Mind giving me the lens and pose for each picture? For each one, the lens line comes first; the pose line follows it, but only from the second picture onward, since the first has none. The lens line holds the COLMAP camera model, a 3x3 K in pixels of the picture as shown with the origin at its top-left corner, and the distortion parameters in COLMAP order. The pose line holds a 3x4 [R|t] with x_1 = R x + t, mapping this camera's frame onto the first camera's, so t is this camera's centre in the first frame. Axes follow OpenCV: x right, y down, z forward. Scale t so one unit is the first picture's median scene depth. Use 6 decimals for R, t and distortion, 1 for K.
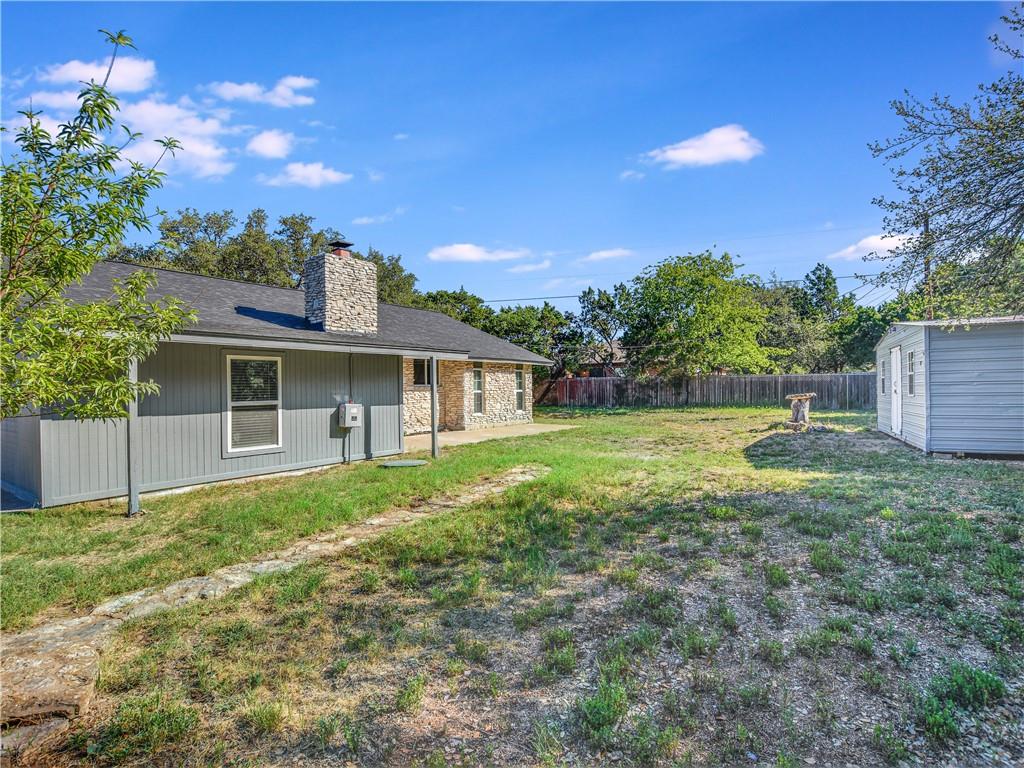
lens RADIAL K [[510.8, 0, 507.8], [0, 510.8, 388.2], [0, 0, 1]] dist [-0.028381, 0.000767]
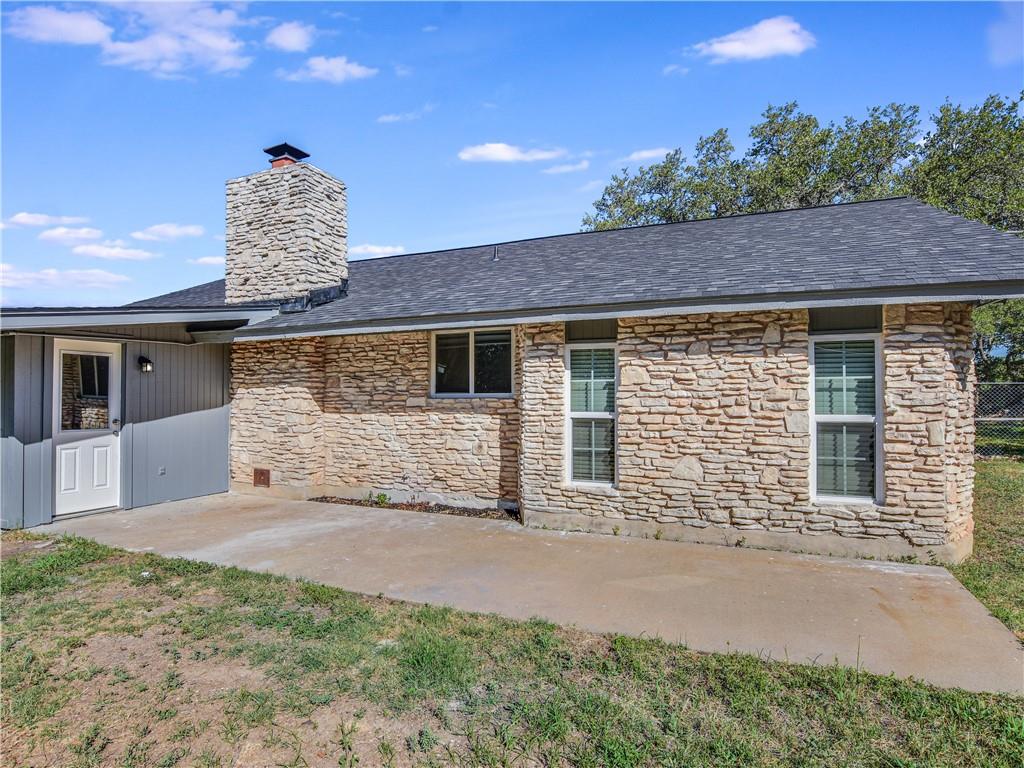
lens RADIAL K [[572.2, 0, 502.6], [0, 572.2, 389.3], [0, 0, 1]] dist [-0.030051, 0.001095]
pose [[0.216951, -0.000608, -0.976182, 0.181634], [-0.003894, 0.999991, -0.001488, -0.005711], [0.976175, 0.004124, 0.216947, 0.555531]]
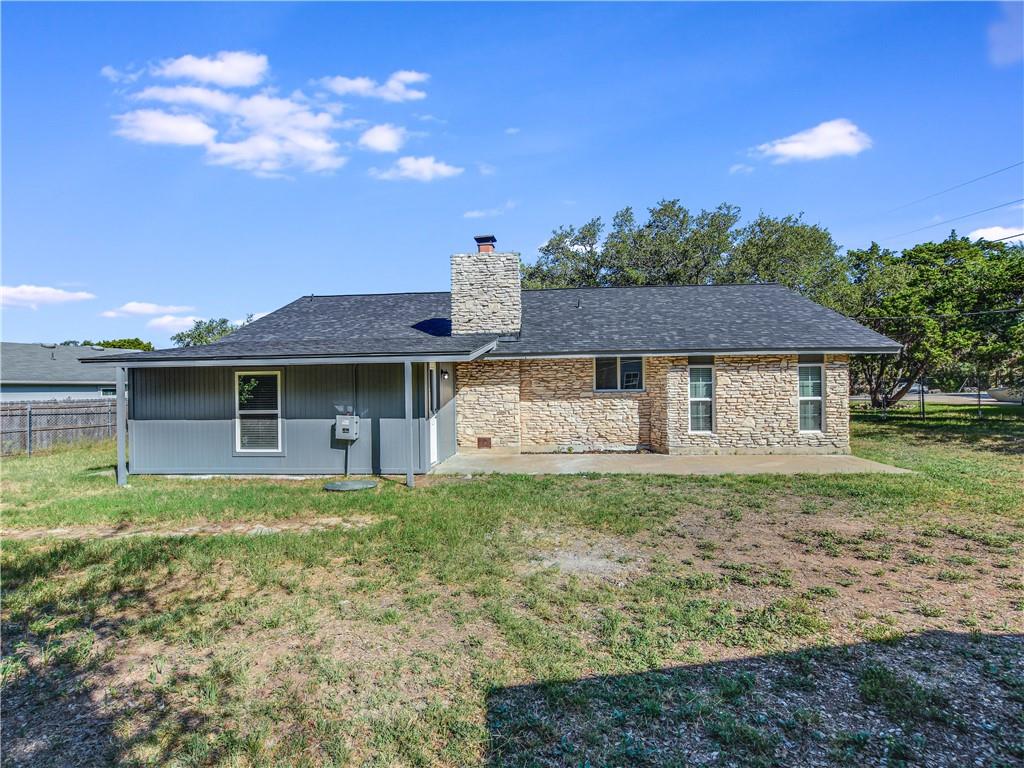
lens RADIAL K [[510.8, 0, 507.8], [0, 510.8, 388.2], [0, 0, 1]] dist [-0.028381, 0.000767]
pose [[0.519783, 0.009878, -0.854241, 0.247743], [0.004856, 0.999883, 0.014517, -0.012385], [0.854284, -0.011694, 0.519675, 0.273906]]
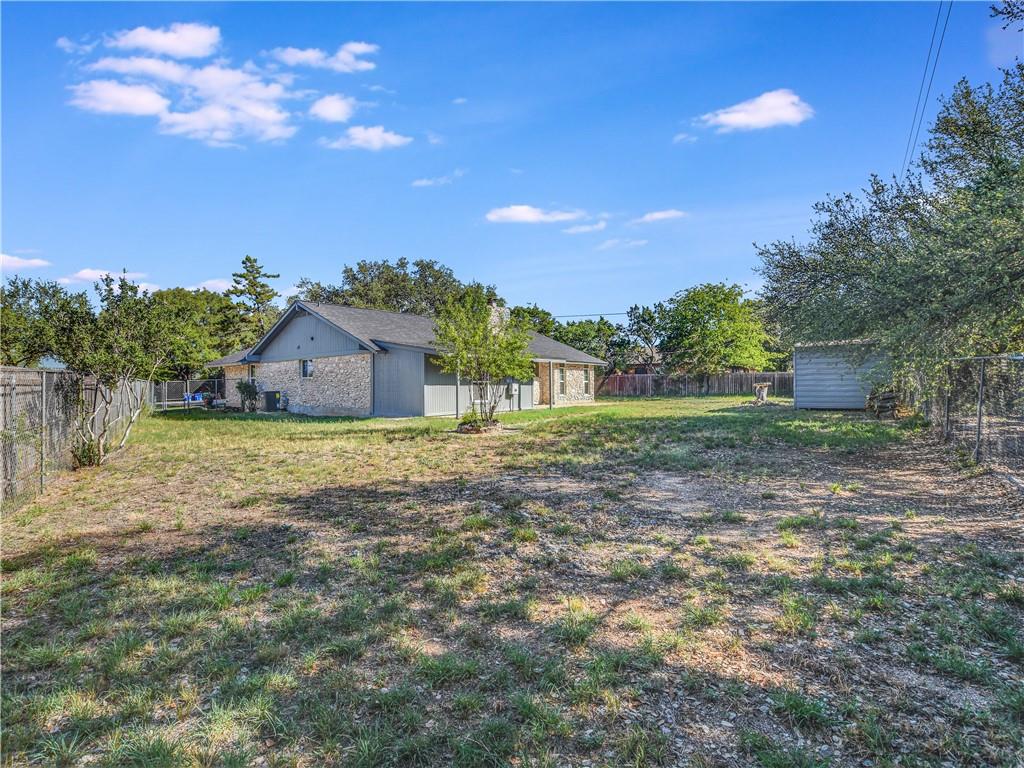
lens RADIAL K [[510.8, 0, 507.8], [0, 510.8, 388.2], [0, 0, 1]] dist [-0.028381, 0.000767]
pose [[0.995286, 0.005294, -0.096840, -0.046620], [-0.005210, 0.999986, 0.001120, 0.017821], [0.096845, -0.000610, 0.995299, -0.418631]]
